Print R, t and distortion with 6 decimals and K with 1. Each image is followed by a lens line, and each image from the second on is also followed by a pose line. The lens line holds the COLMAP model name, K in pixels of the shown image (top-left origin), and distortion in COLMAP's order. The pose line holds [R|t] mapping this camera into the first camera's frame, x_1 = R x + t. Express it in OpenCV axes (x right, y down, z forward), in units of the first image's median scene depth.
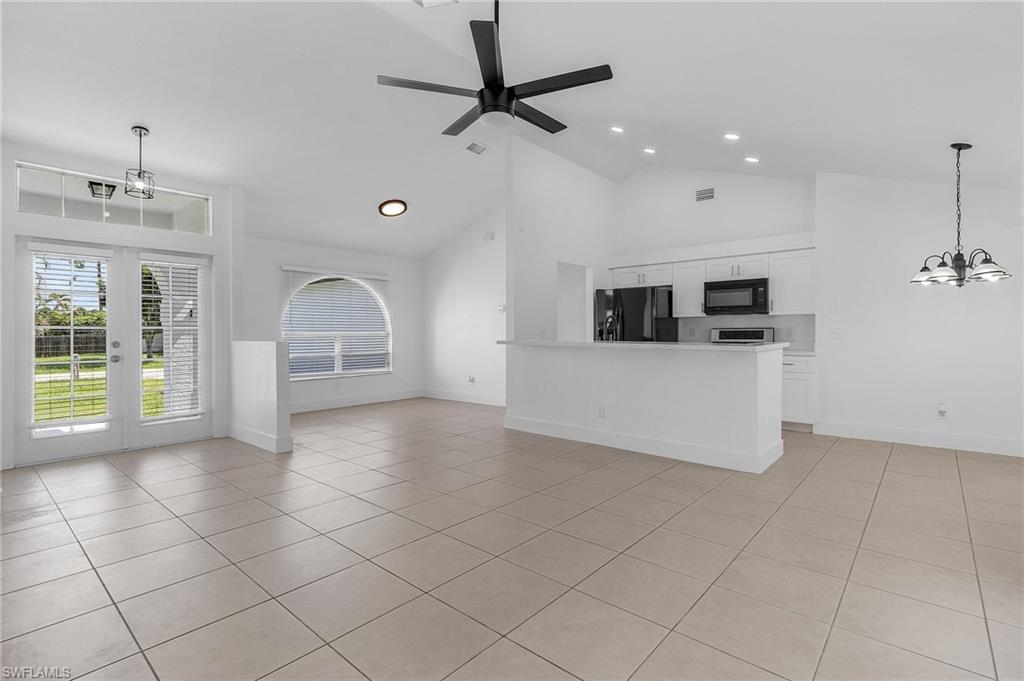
lens RADIAL K [[480.1, 0, 508.1], [0, 480.1, 338.9], [0, 0, 1]] dist [0.000895, -0.000577]
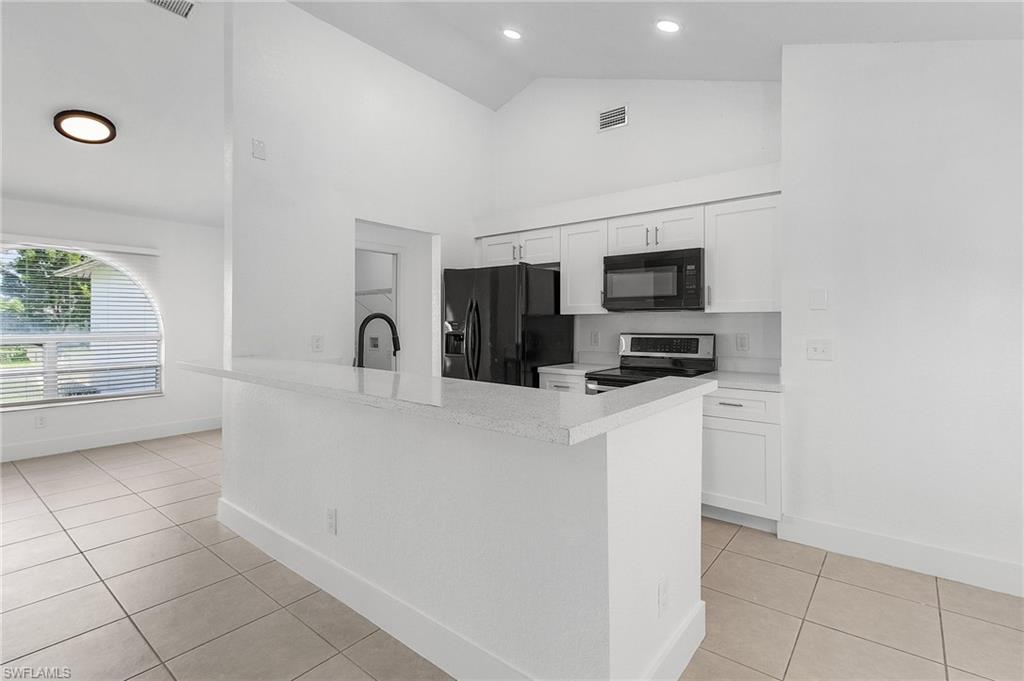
lens RADIAL K [[480.1, 0, 518.0], [0, 480.1, 327.2], [0, 0, 1]] dist [0.000895, -0.000577]
pose [[0.998767, 0.003372, 0.049536, 0.277077], [-0.003023, 0.999970, -0.007132, -0.026053], [-0.049559, 0.006974, 0.998747, 0.415550]]
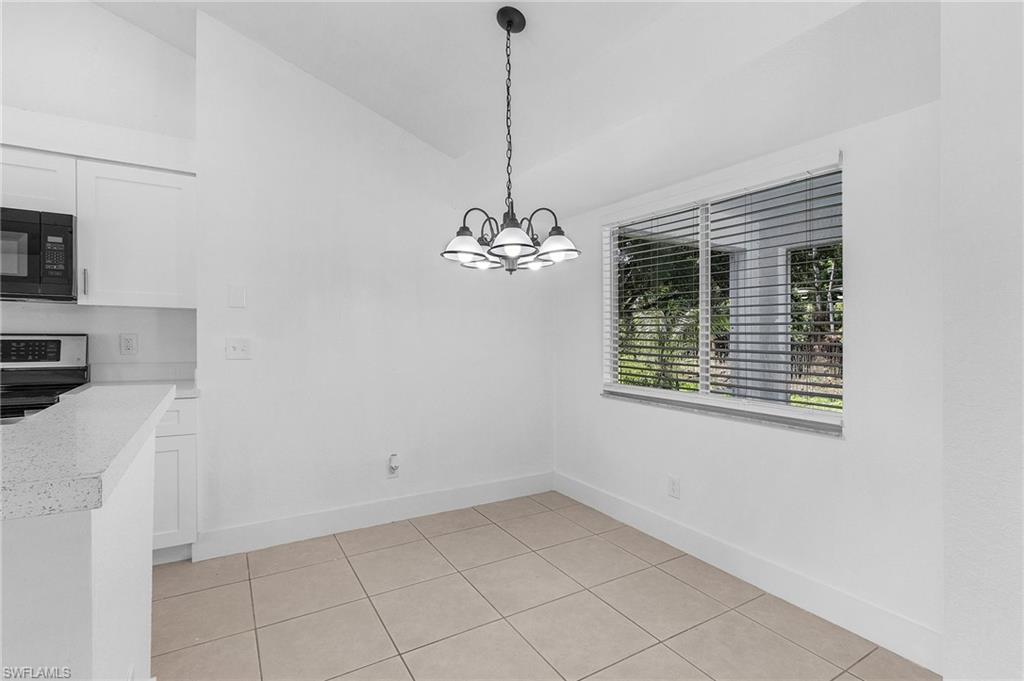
lens RADIAL K [[480.1, 0, 513.5], [0, 480.1, 340.7], [0, 0, 1]] dist [0.000895, -0.000577]
pose [[0.296398, -0.001615, 0.955063, 0.239856], [-0.001396, 0.999997, 0.002125, -0.018280], [-0.955064, -0.001963, 0.296395, 0.480975]]
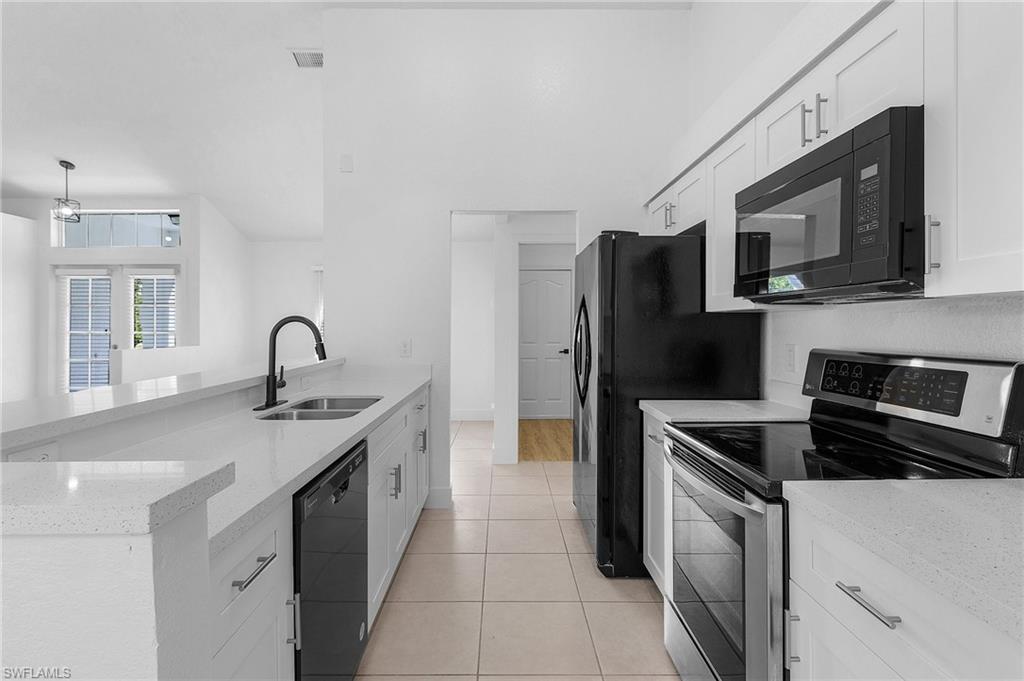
lens RADIAL K [[480.1, 0, 506.1], [0, 480.1, 330.2], [0, 0, 1]] dist [0.000895, -0.000577]
pose [[0.659099, 0.008477, -0.752009, 0.548204], [-0.011966, 0.999928, 0.000784, -0.032831], [0.751961, 0.008482, 0.659153, 0.709454]]
